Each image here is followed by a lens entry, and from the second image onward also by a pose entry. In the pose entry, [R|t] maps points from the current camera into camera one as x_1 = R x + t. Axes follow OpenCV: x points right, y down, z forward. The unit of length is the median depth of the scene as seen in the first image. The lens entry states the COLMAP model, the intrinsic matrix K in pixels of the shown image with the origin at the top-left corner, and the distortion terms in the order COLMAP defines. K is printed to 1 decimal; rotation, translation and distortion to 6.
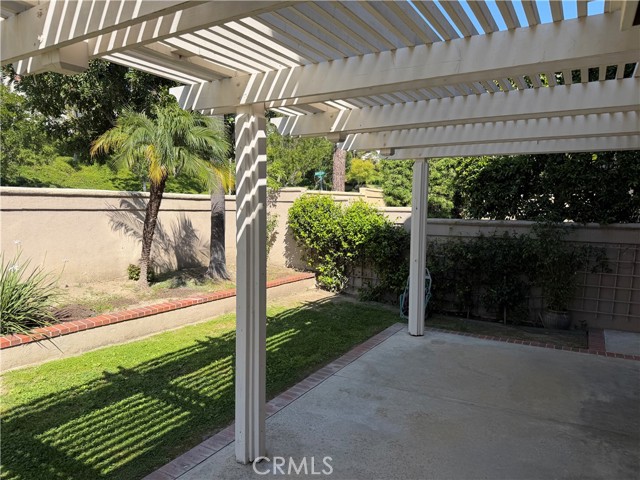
lens RADIAL K [[451.7, 0, 318.7], [0, 451.7, 241.0], [0, 0, 1]] dist [0.063082, -0.082389]
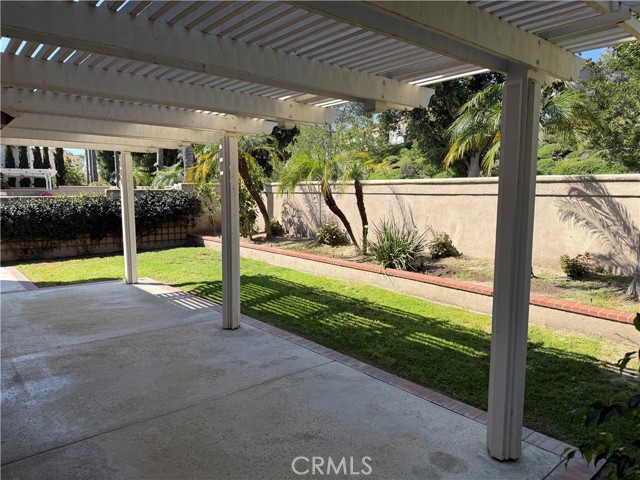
lens RADIAL K [[451.7, 0, 325.1], [0, 451.7, 238.2], [0, 0, 1]] dist [0.063082, -0.082389]
pose [[-0.324891, 0.089503, -0.941507, 0.843508], [-0.081081, 0.989211, 0.122017, -0.075566], [0.942270, 0.115981, -0.314128, 1.133563]]
